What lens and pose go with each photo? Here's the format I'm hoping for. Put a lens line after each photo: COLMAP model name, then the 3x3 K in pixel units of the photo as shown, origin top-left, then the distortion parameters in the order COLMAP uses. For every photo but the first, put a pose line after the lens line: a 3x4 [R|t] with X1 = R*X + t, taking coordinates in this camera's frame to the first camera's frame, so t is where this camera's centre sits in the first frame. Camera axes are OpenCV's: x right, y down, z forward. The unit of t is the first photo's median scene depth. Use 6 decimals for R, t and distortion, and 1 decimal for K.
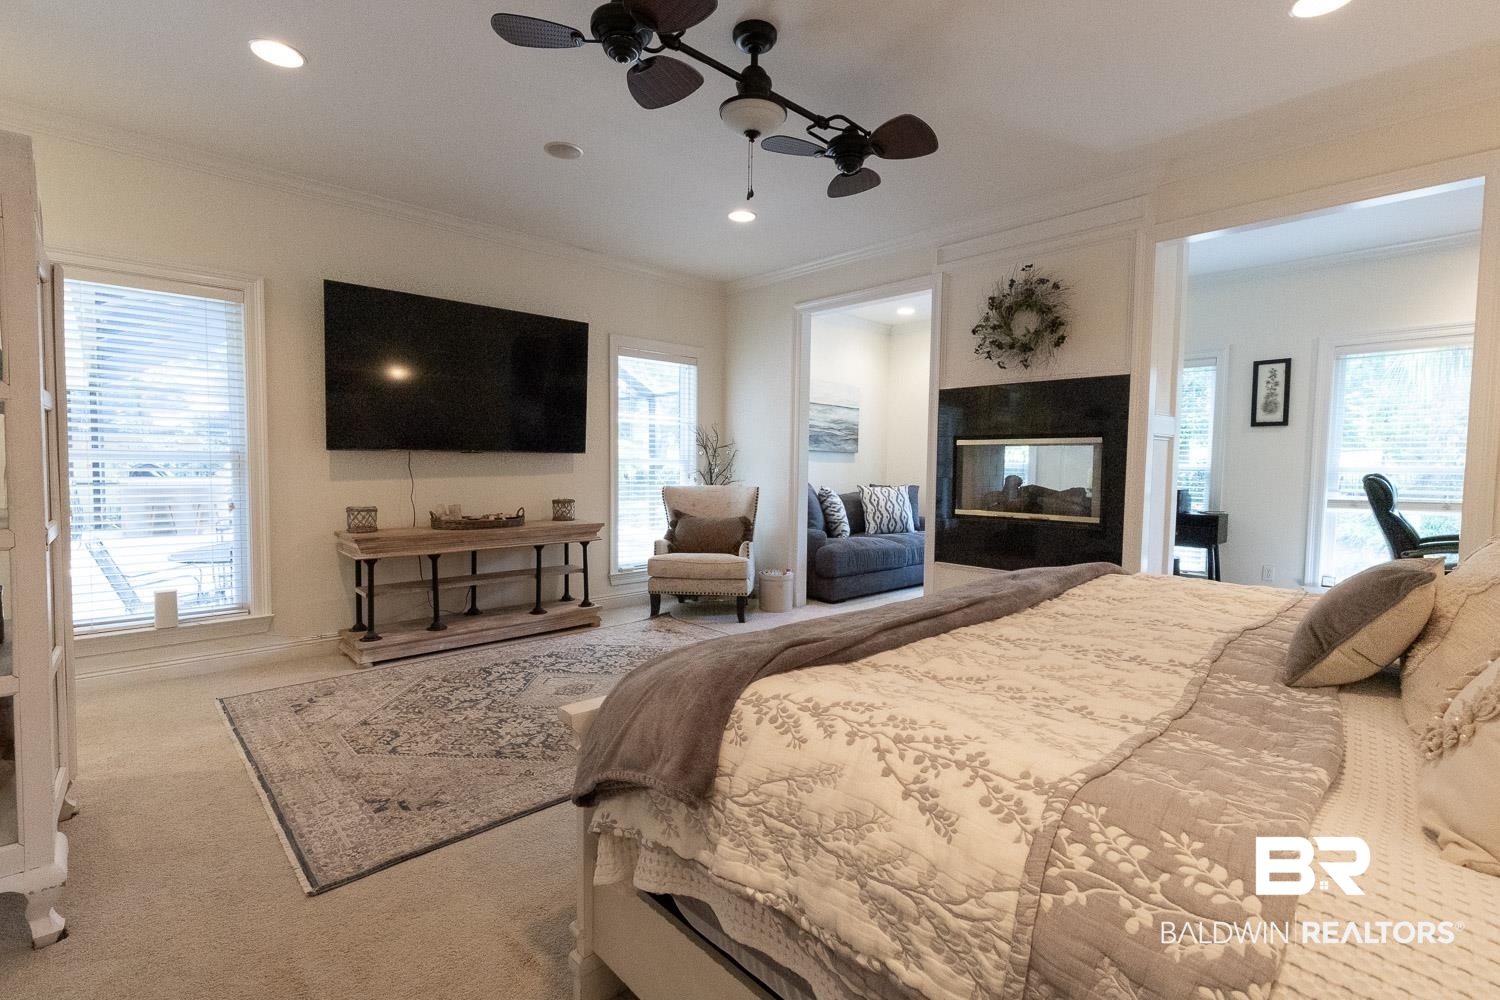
lens RADIAL K [[683.3, 0, 756.6], [0, 683.3, 501.6], [0, 0, 1]] dist [0.003590, 0.000625]
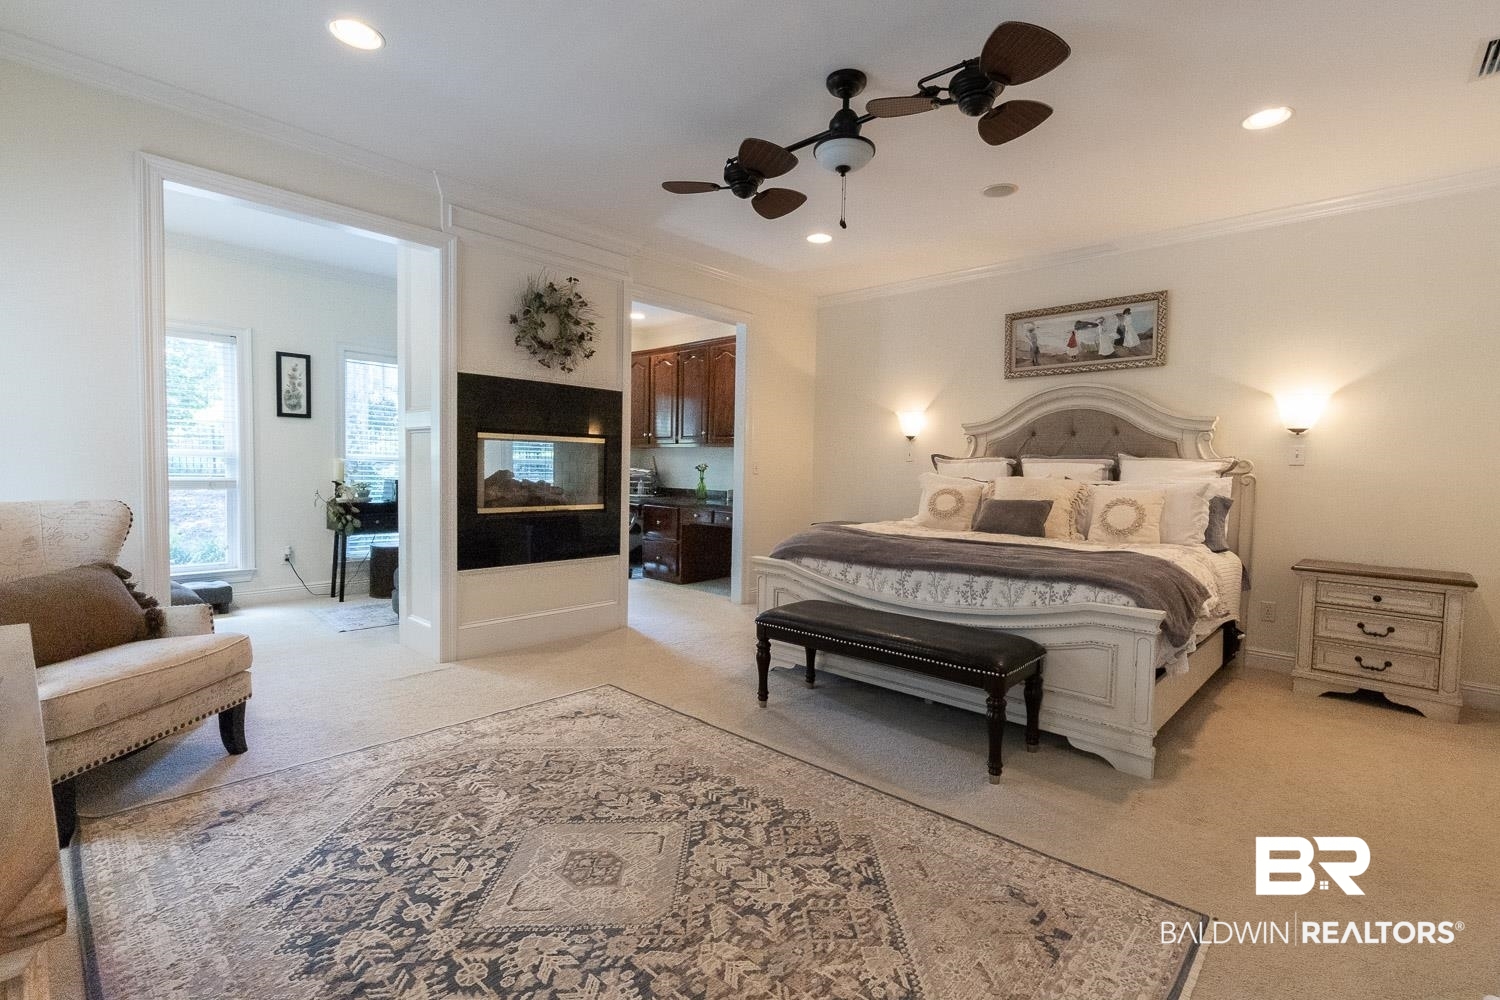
lens RADIAL K [[683.3, 0, 756.4], [0, 683.3, 495.6], [0, 0, 1]] dist [0.003590, 0.000625]
pose [[-0.064198, -0.052049, 0.996579, -0.728758], [0.036507, 0.997848, 0.054467, -0.048626], [-0.997269, 0.039879, -0.062160, 0.793148]]
